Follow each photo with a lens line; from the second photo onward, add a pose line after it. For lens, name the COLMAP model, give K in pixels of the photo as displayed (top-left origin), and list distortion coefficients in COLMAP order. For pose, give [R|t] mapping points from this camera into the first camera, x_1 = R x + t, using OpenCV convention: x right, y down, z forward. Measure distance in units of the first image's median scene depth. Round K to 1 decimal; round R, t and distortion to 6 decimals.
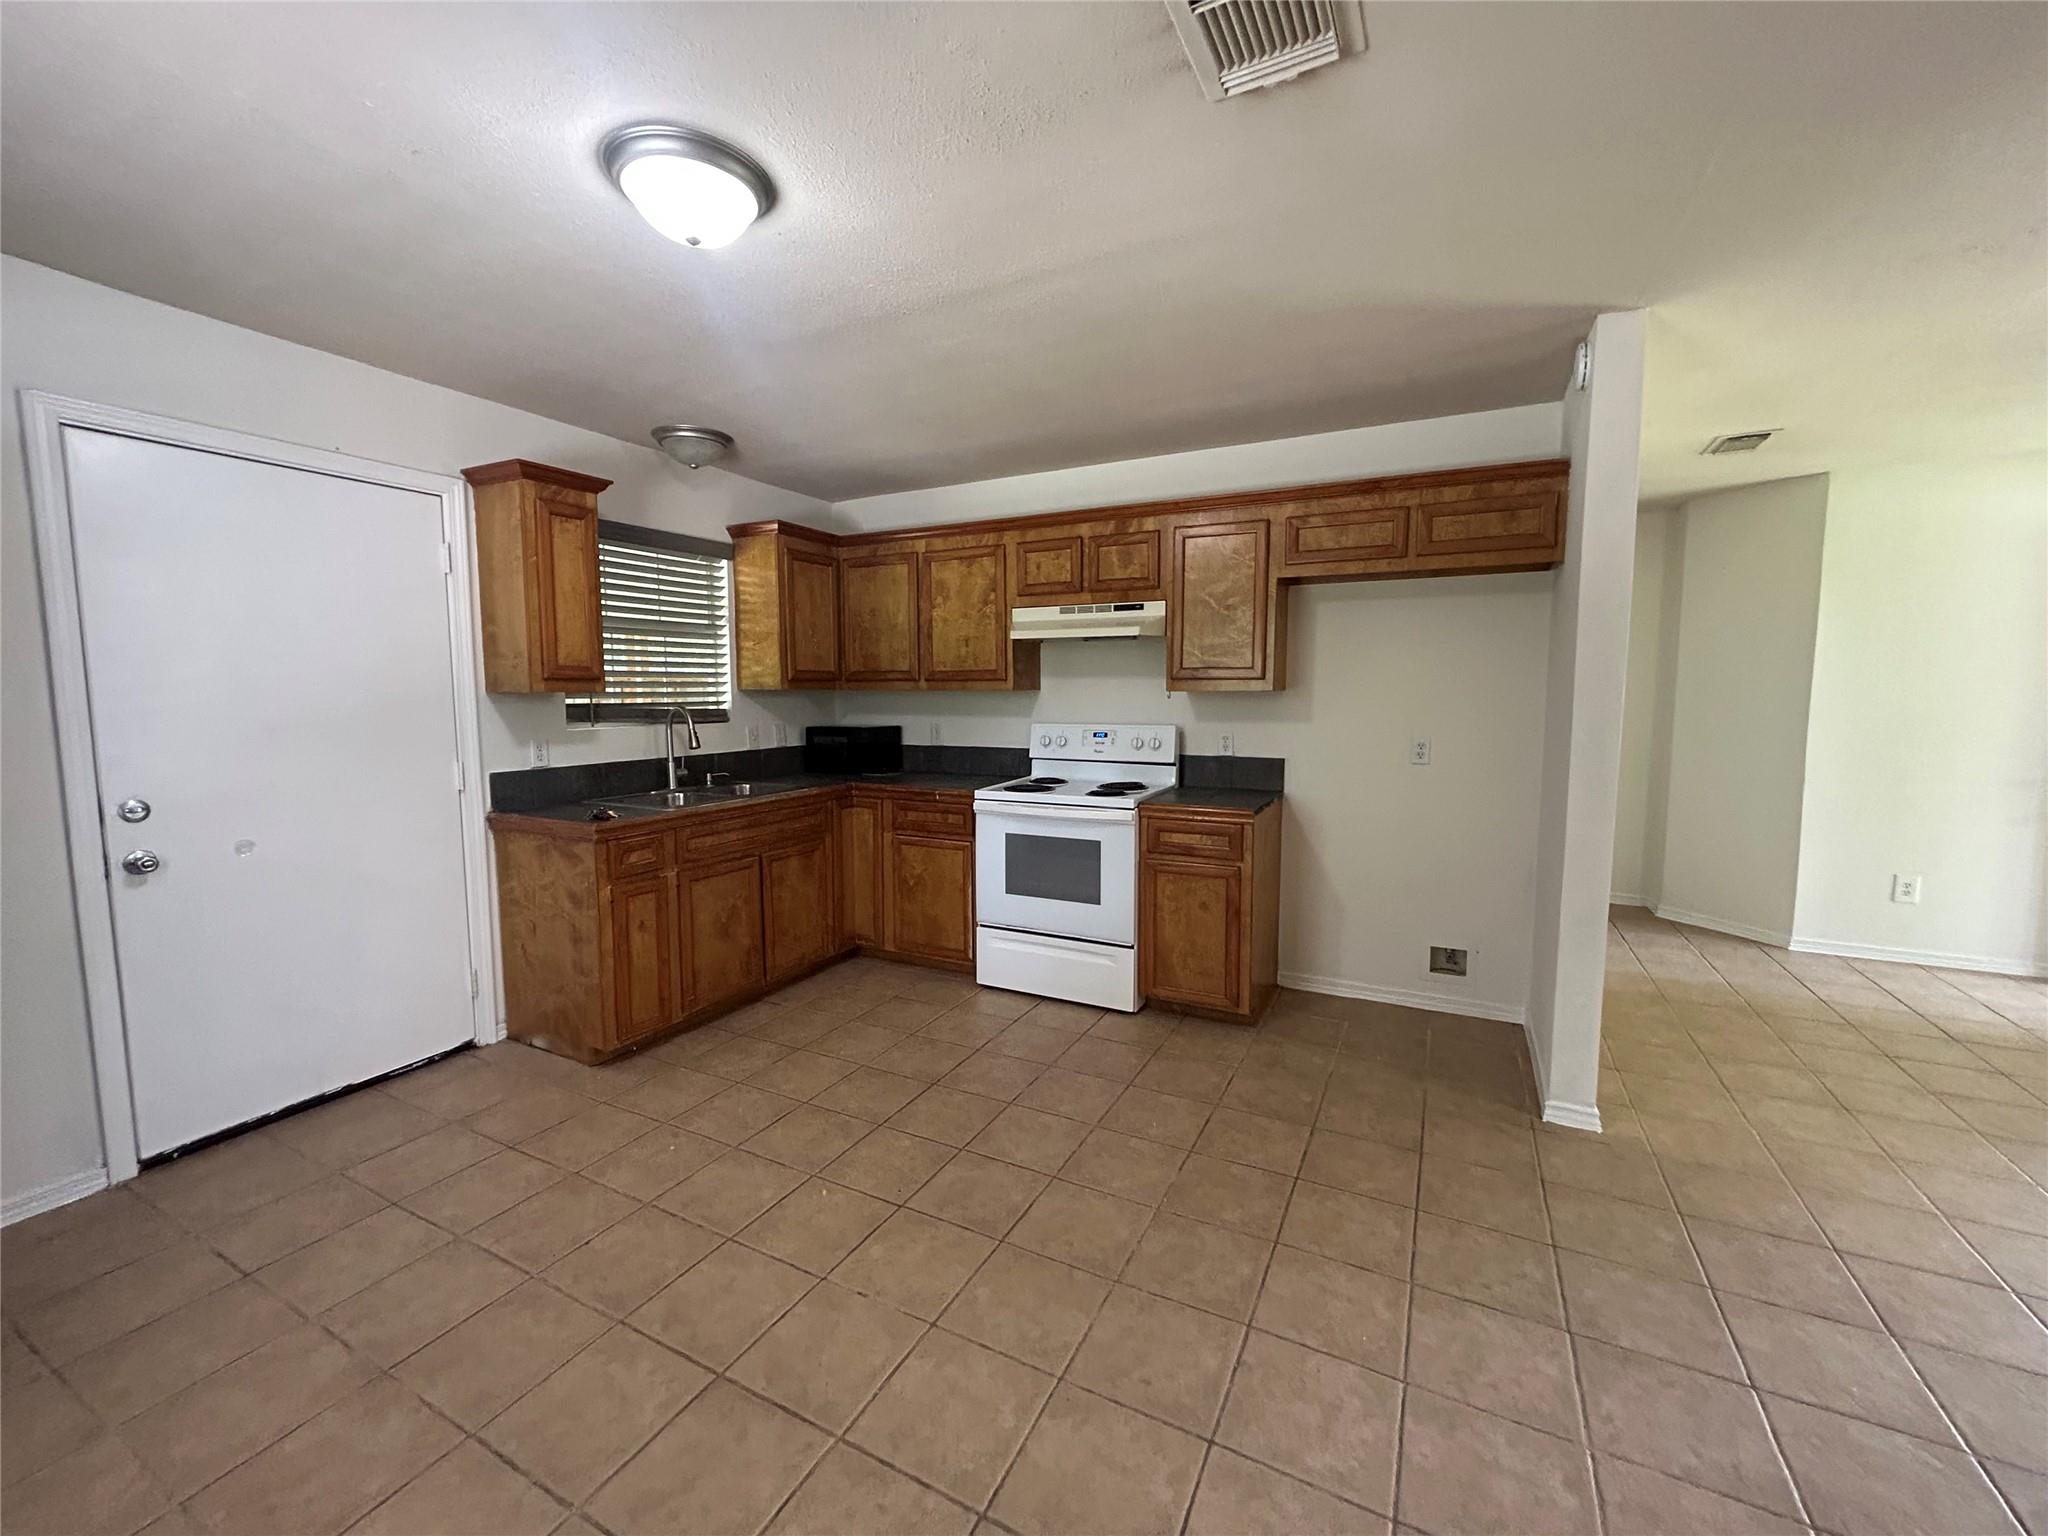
lens RADIAL K [[818.3, 0, 1027.2], [0, 818.3, 764.2], [0, 0, 1]] dist [0.000681, -0.000116]
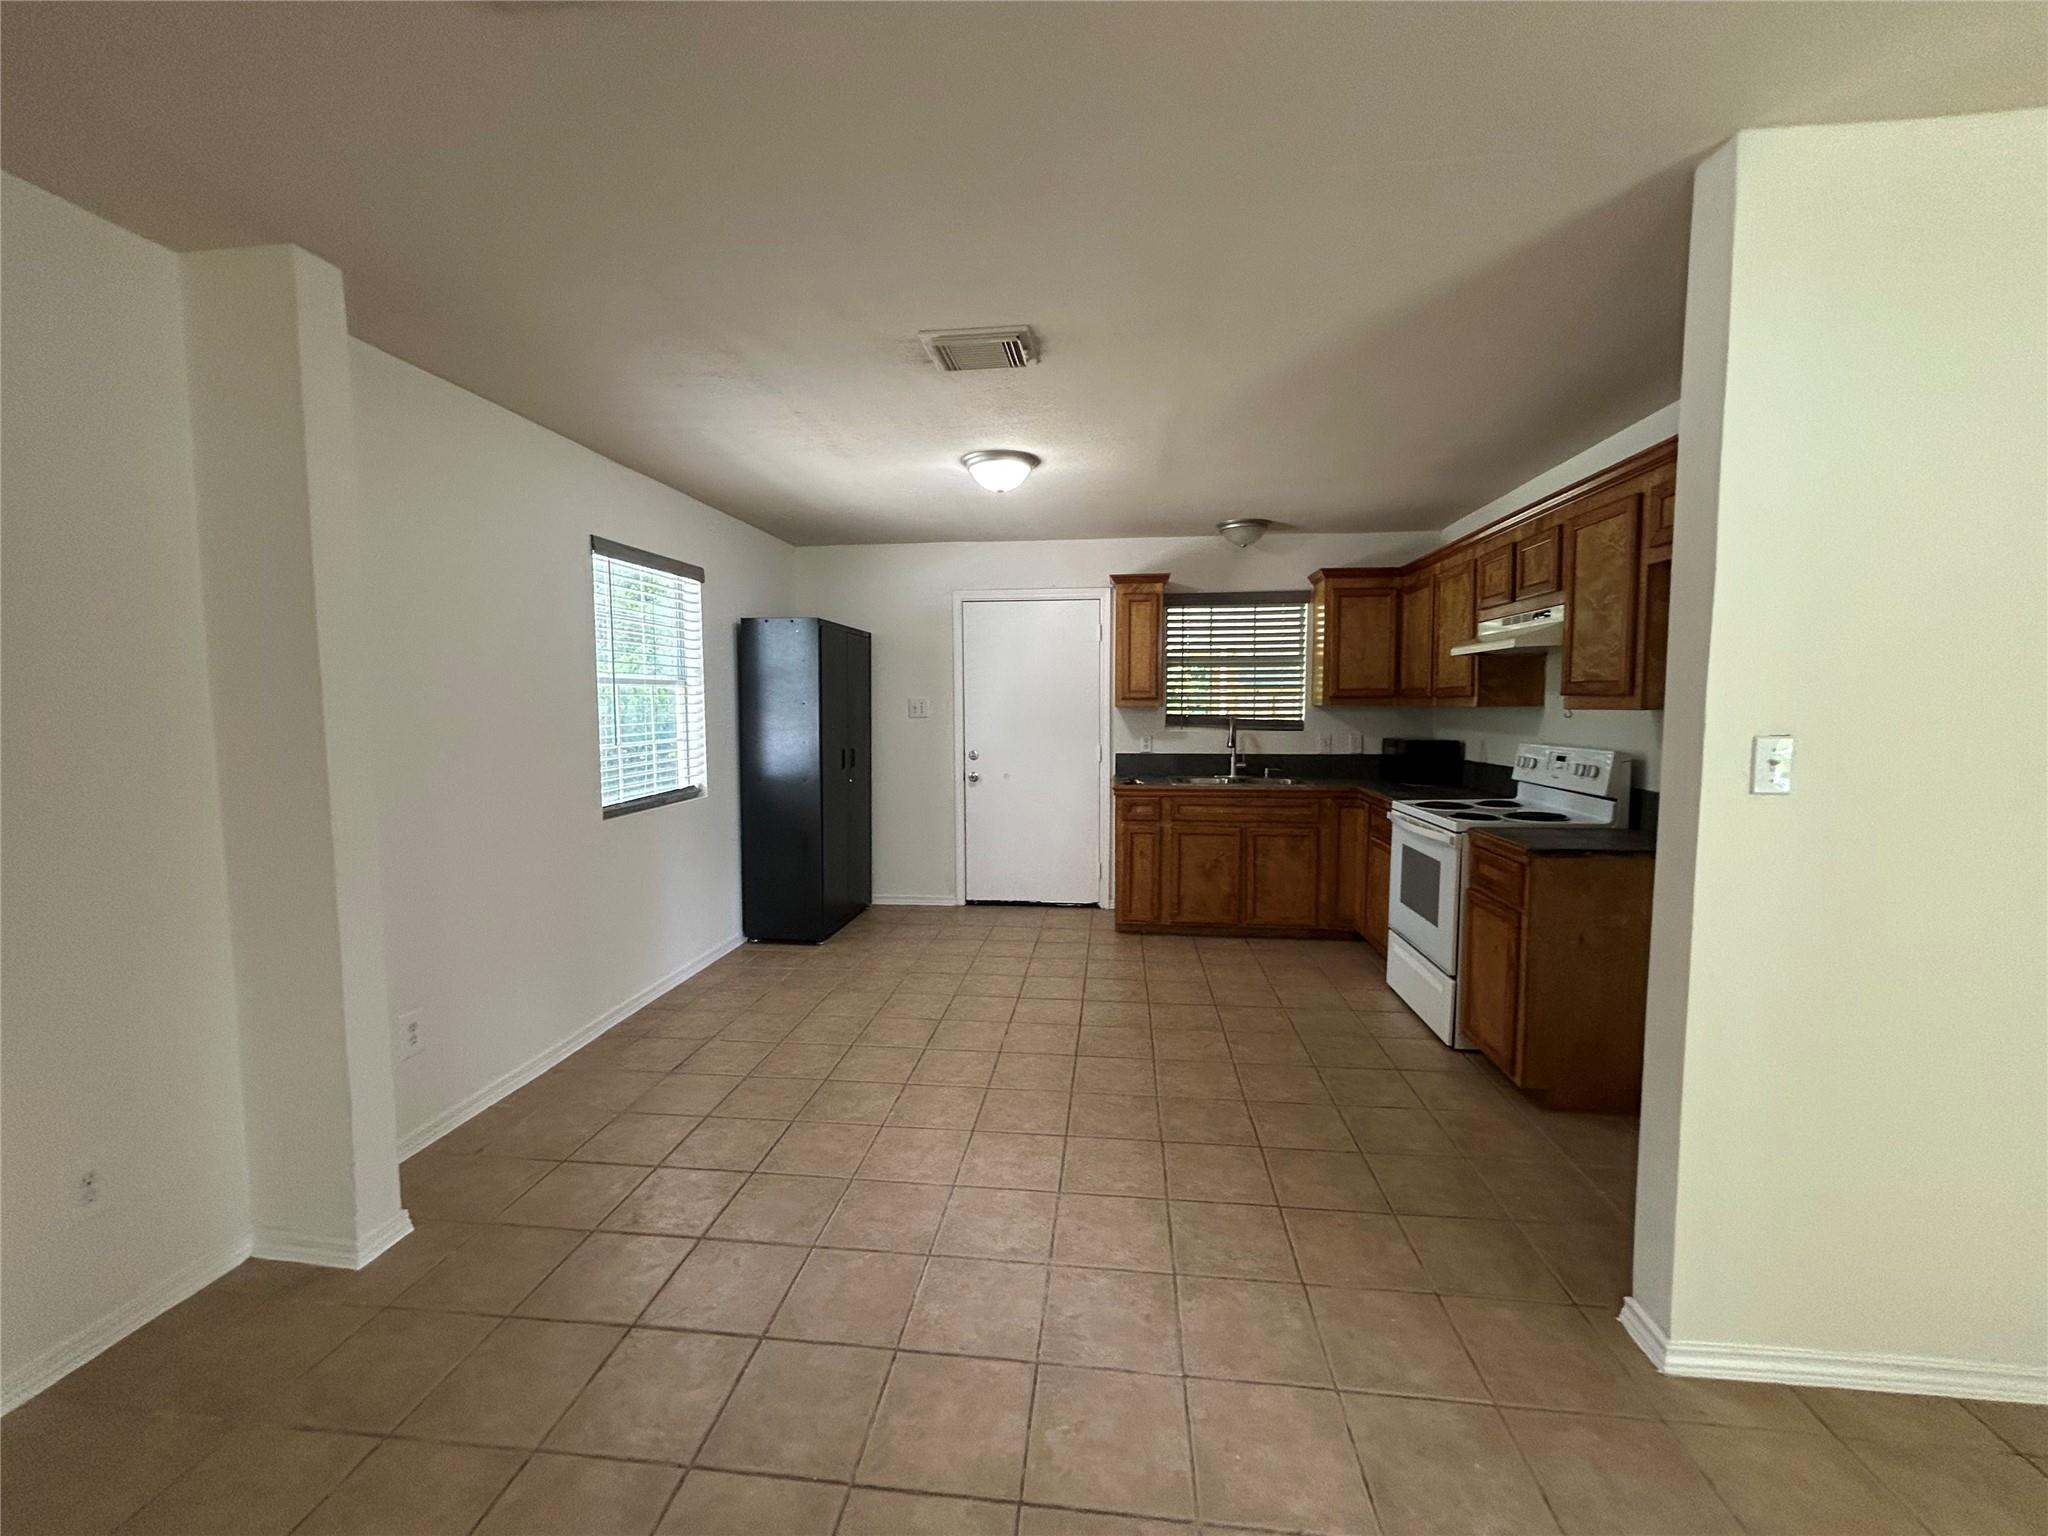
lens RADIAL K [[818.3, 0, 1027.2], [0, 818.3, 764.2], [0, 0, 1]] dist [0.000681, -0.000116]
pose [[0.359098, 0.070547, -0.930630, 0.778369], [-0.083233, 0.995587, 0.043354, -0.022257], [0.929581, 0.061891, 0.363385, 0.171068]]
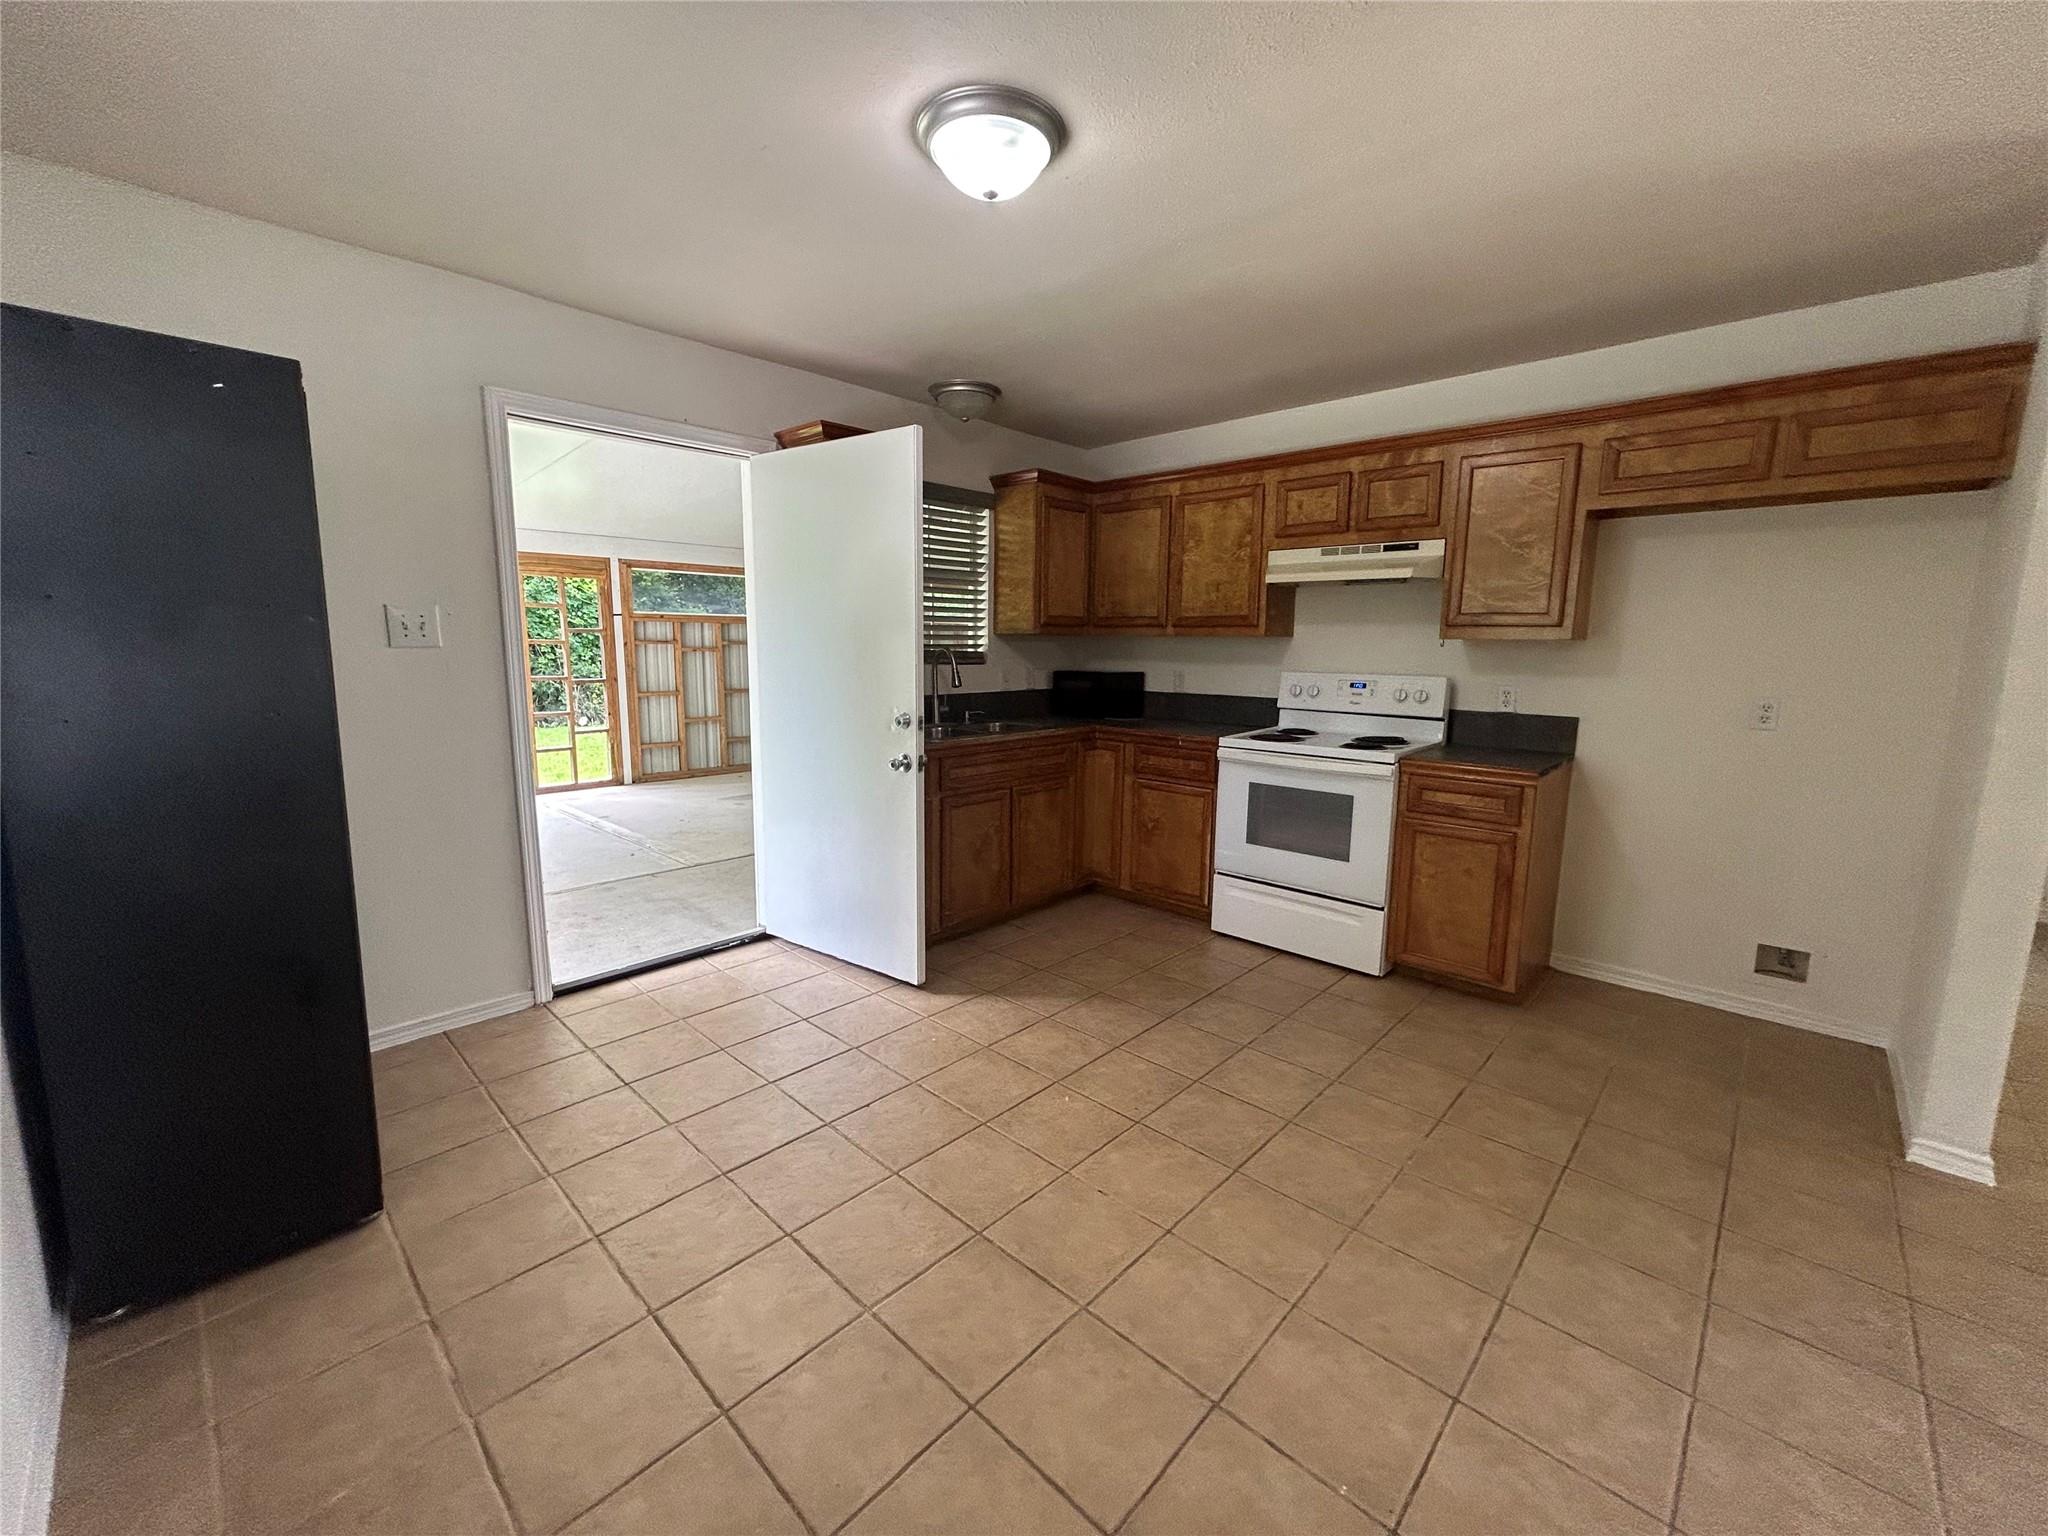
lens RADIAL K [[818.3, 0, 1027.2], [0, 818.3, 764.2], [0, 0, 1]] dist [0.000681, -0.000116]
pose [[0.961257, 0.054097, -0.270293, -0.018893], [-0.038724, 0.997331, 0.061892, 0.012363], [0.272920, -0.049027, 0.960787, -0.018539]]
